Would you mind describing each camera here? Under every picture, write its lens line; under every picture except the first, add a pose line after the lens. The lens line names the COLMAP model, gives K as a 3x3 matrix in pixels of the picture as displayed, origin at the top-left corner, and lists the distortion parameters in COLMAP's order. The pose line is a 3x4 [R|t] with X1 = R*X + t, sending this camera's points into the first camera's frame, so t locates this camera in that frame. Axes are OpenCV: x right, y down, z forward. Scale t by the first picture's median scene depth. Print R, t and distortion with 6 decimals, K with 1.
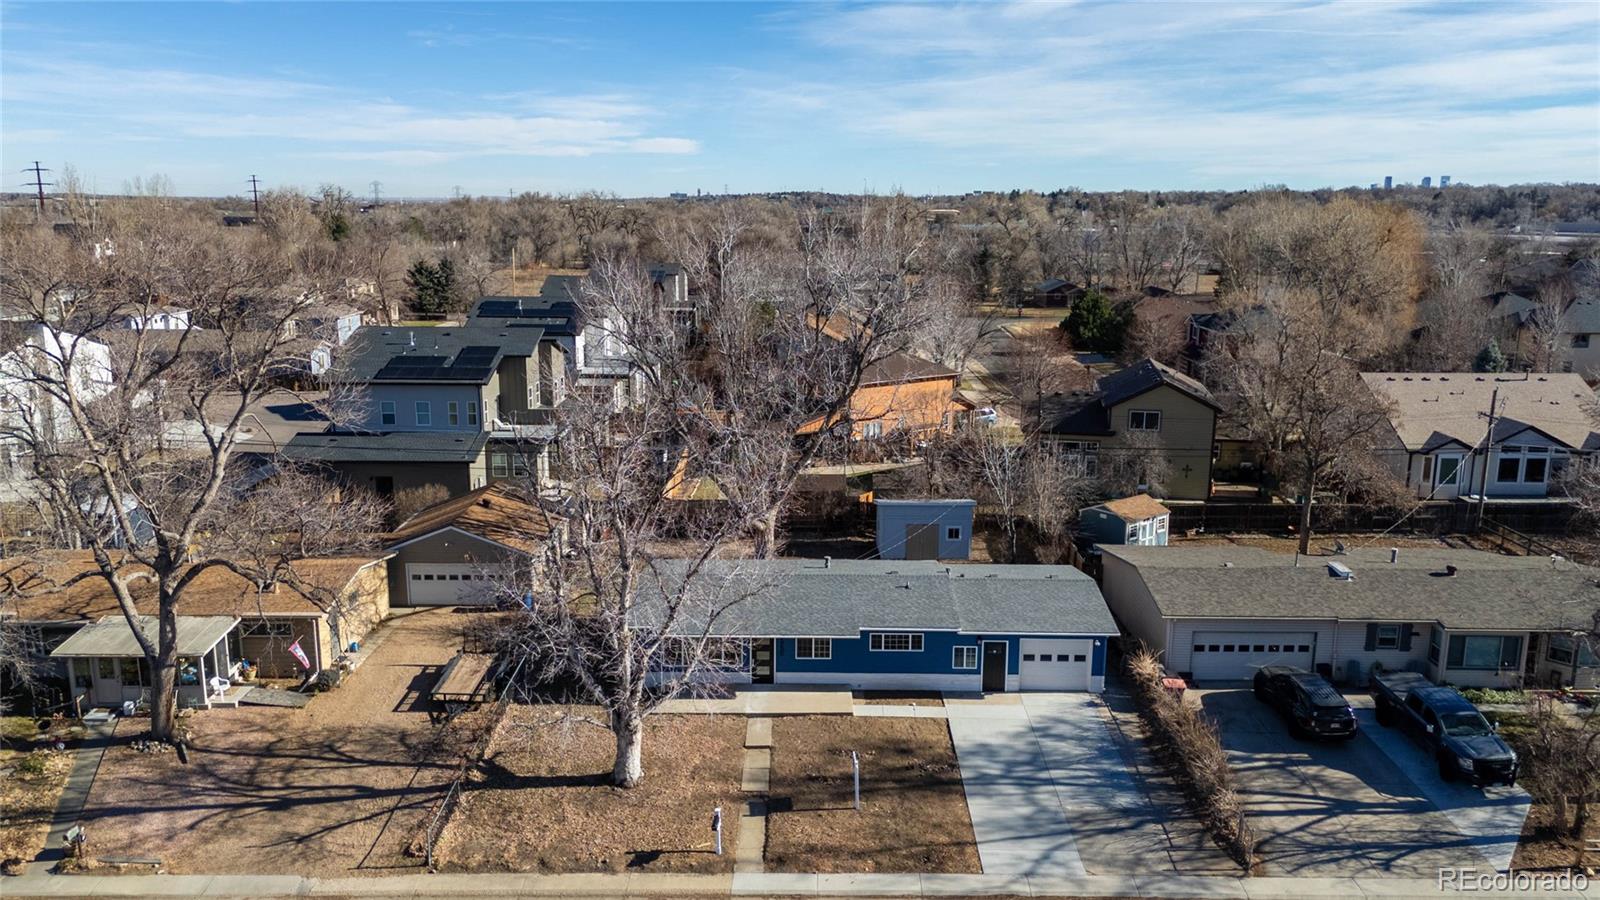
lens RADIAL K [[1211.6, 0, 795.4], [0, 1211.6, 445.2], [0, 0, 1]] dist [0.047607, -0.033456]
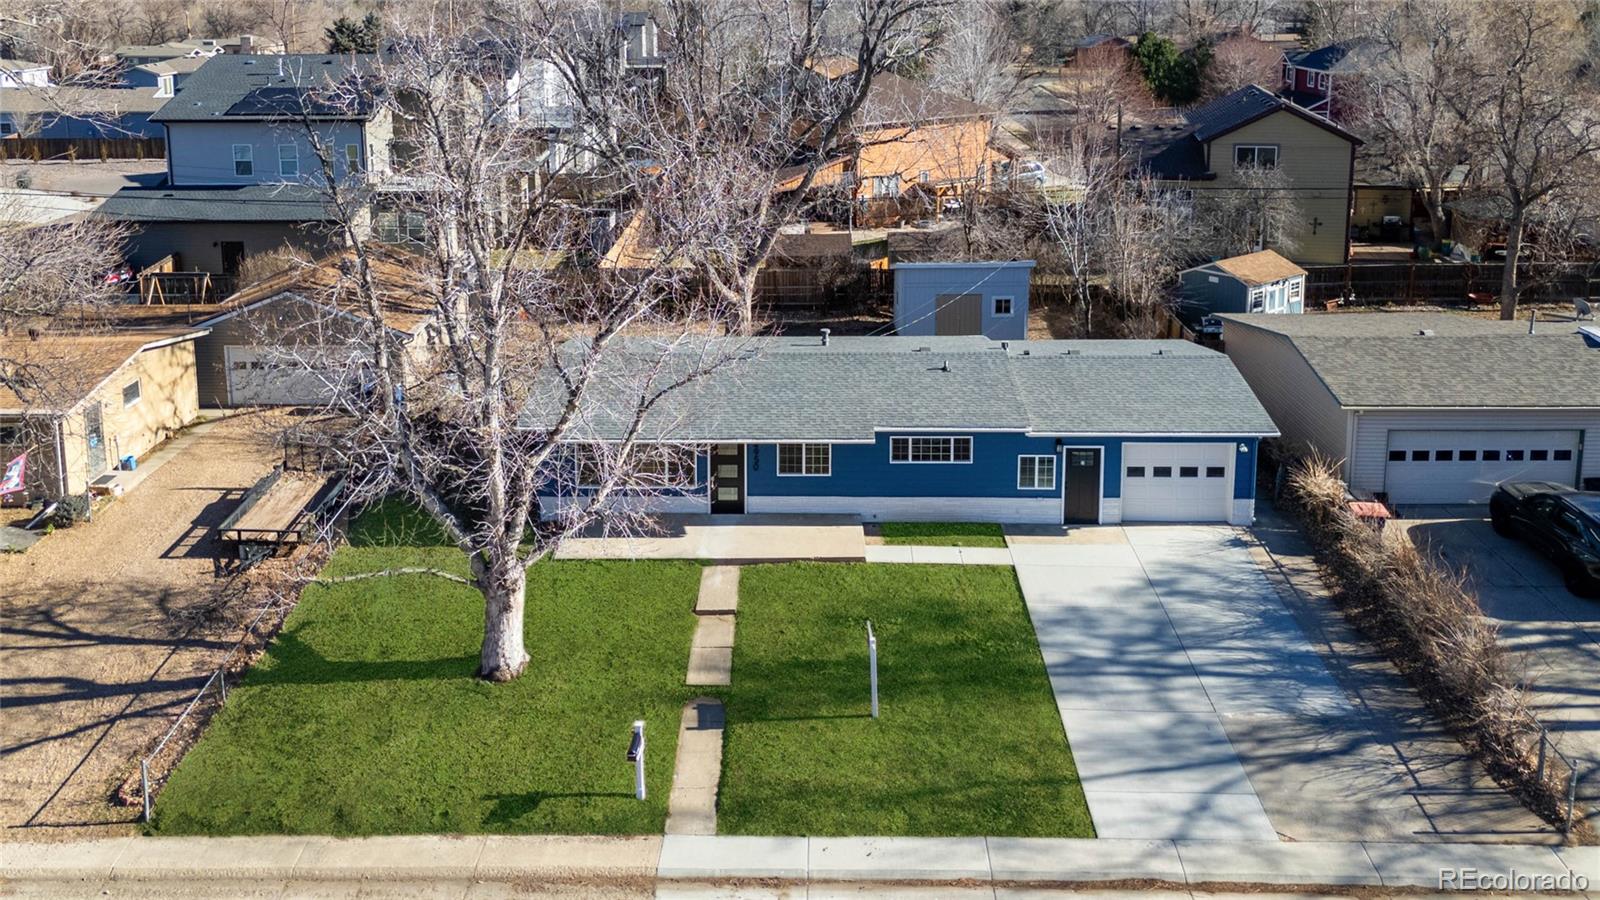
lens RADIAL K [[1360.1, 0, 759.4], [0, 1360.1, 244.3], [0, 0, 1]] dist [0.012873, 0.014846]
pose [[0.999621, -0.009543, -0.025841, 0.011603], [0.009336, 0.999923, -0.008137, 0.060839], [0.025917, 0.007893, 0.999633, 0.282224]]
